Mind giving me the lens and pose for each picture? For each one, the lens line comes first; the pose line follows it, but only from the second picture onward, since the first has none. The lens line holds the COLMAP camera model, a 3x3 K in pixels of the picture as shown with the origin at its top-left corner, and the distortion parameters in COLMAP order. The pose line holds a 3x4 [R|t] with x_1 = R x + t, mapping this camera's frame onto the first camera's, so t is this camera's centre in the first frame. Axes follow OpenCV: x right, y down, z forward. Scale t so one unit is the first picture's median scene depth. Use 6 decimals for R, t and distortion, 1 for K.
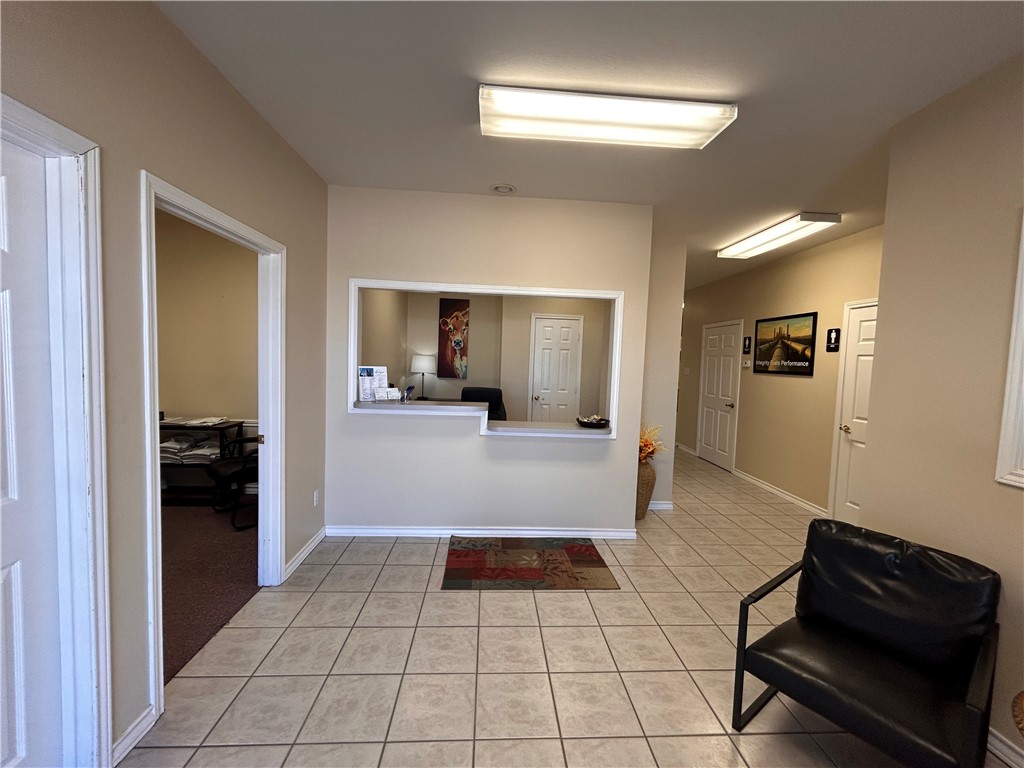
lens RADIAL K [[414.3, 0, 515.1], [0, 414.3, 384.1], [0, 0, 1]] dist [0.001502, -0.000471]
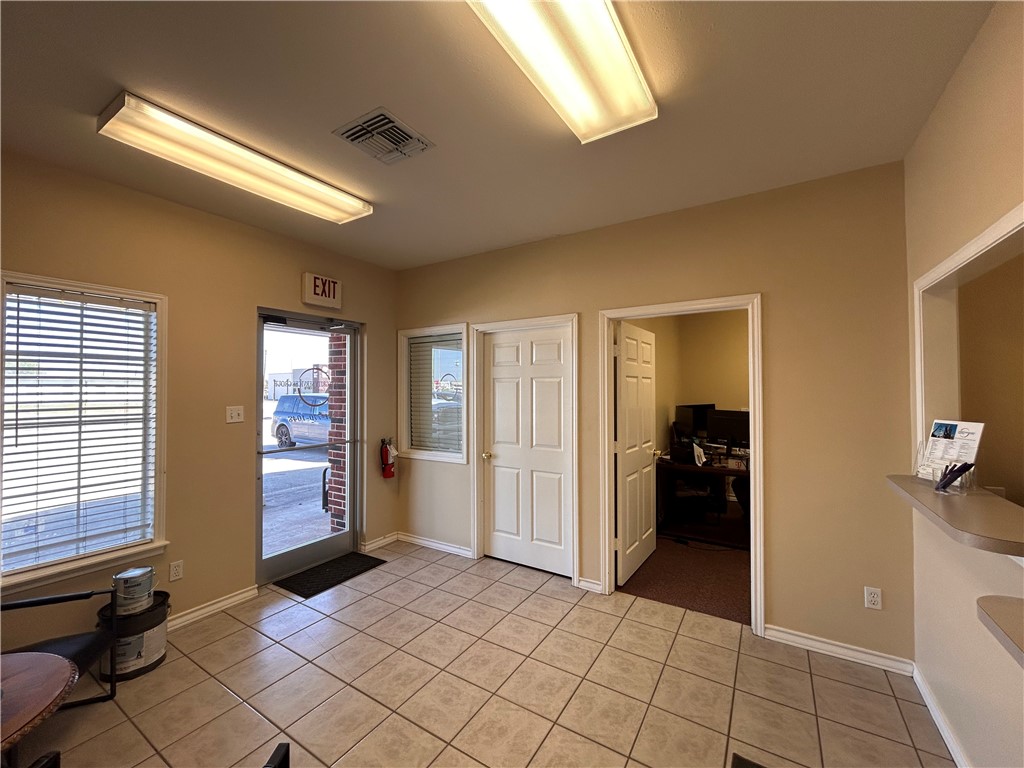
lens RADIAL K [[414.3, 0, 513.0], [0, 414.3, 381.5], [0, 0, 1]] dist [0.001502, -0.000471]
pose [[-0.577888, -0.050109, -0.814577, 0.566491], [-0.069635, 0.997501, -0.011960, -0.058889], [0.813140, 0.049811, -0.579933, 1.025357]]
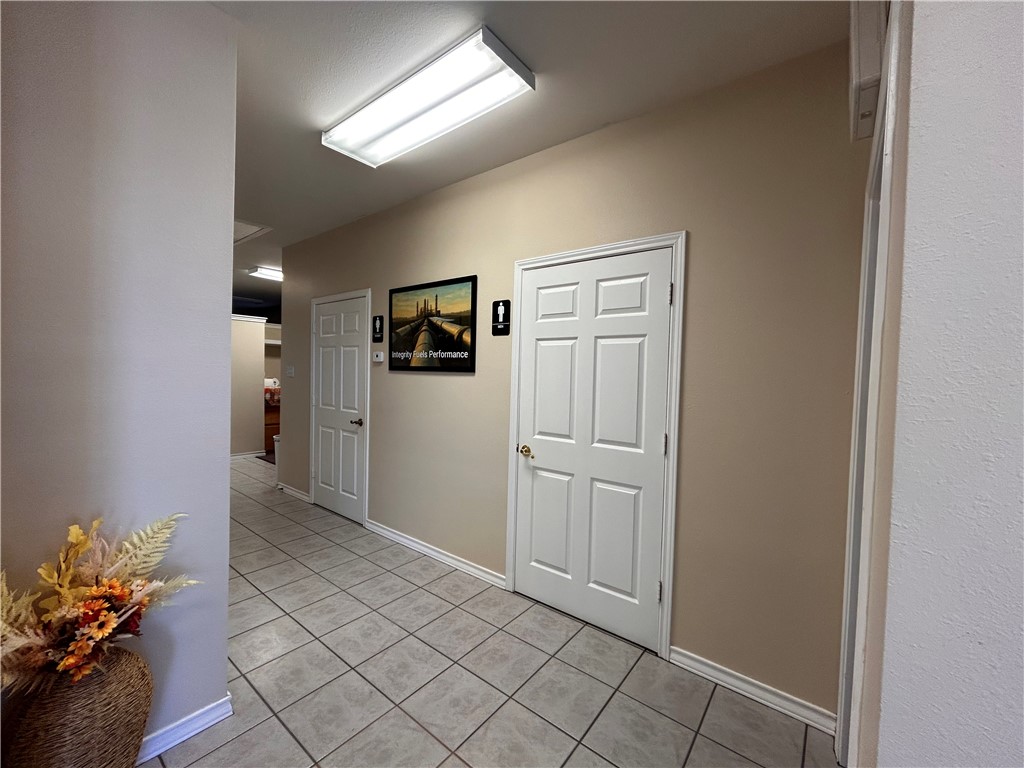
lens RADIAL K [[414.3, 0, 516.4], [0, 414.3, 382.6], [0, 0, 1]] dist [0.001502, -0.000471]
pose [[0.658180, -0.031559, 0.752199, 0.225982], [0.041837, 0.999110, 0.005311, -0.003592], [-0.751697, 0.027974, 0.658915, 0.440132]]
